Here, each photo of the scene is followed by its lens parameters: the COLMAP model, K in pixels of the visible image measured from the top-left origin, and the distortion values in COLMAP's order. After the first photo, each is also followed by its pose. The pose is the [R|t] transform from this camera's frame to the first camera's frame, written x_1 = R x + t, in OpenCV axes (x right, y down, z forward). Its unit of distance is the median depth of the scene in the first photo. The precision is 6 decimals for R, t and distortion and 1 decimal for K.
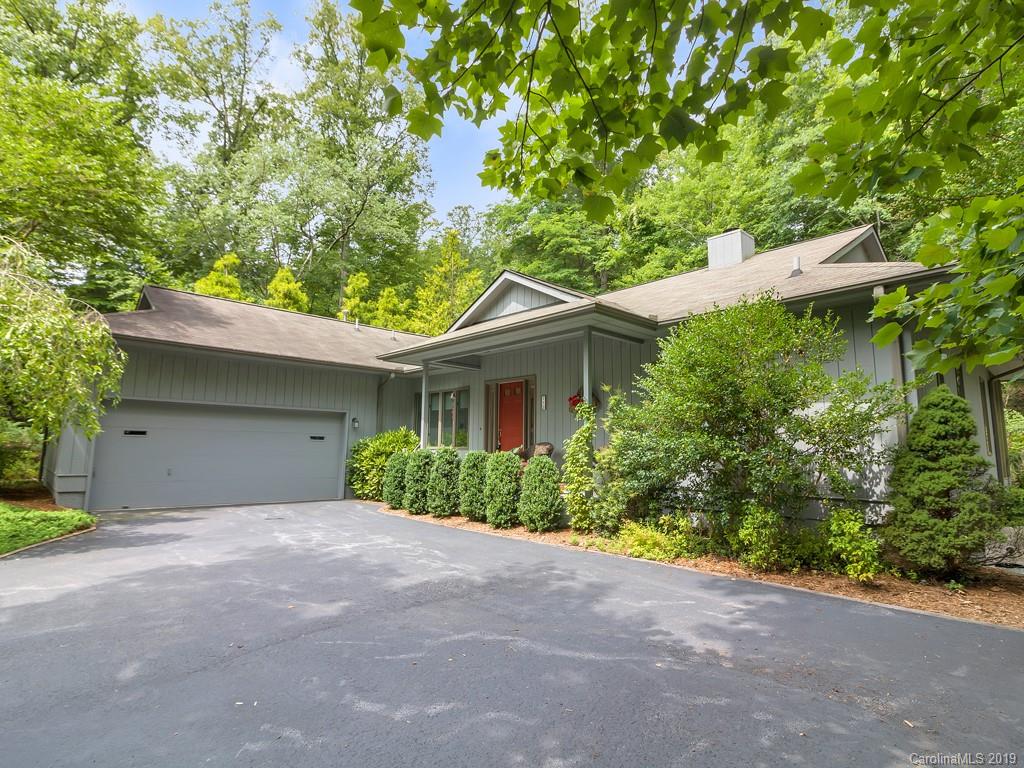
lens RADIAL K [[528.1, 0, 504.7], [0, 528.1, 386.6], [0, 0, 1]] dist [0.004471, -0.000526]
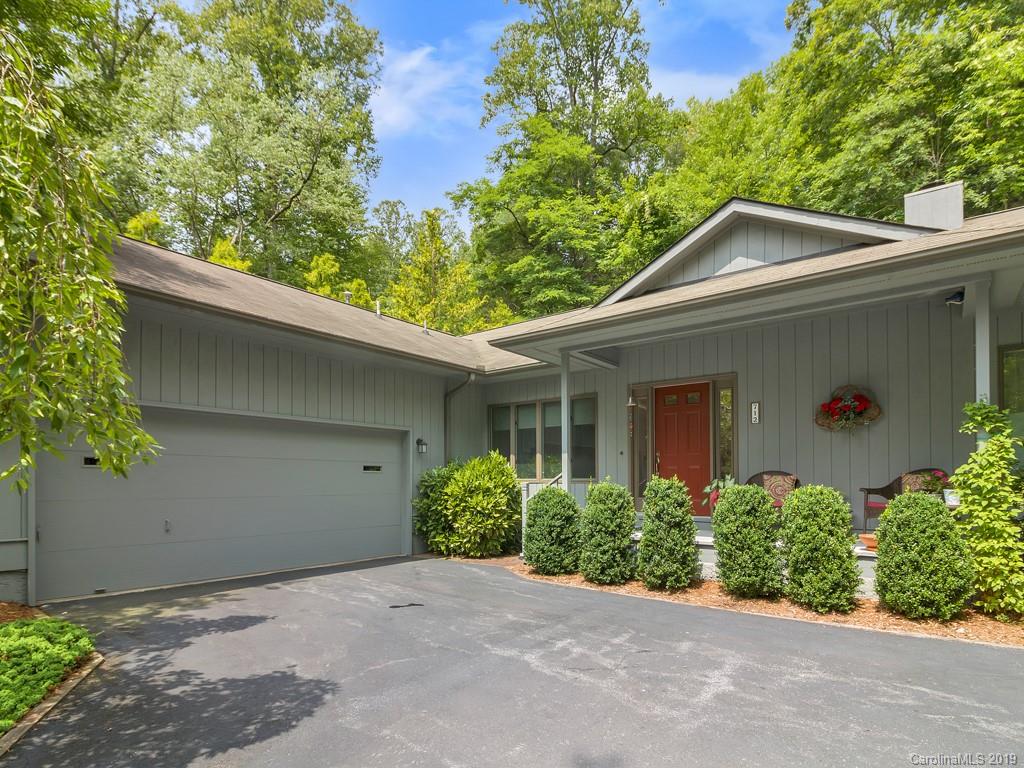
lens RADIAL K [[549.7, 0, 508.9], [0, 549.7, 479.9], [0, 0, 1]] dist [0.007734, -0.010648]
pose [[0.987652, -0.014314, 0.156010, -0.308189], [-0.004281, 0.992979, 0.118210, 0.029617], [-0.156607, -0.117419, 0.980656, 0.300130]]
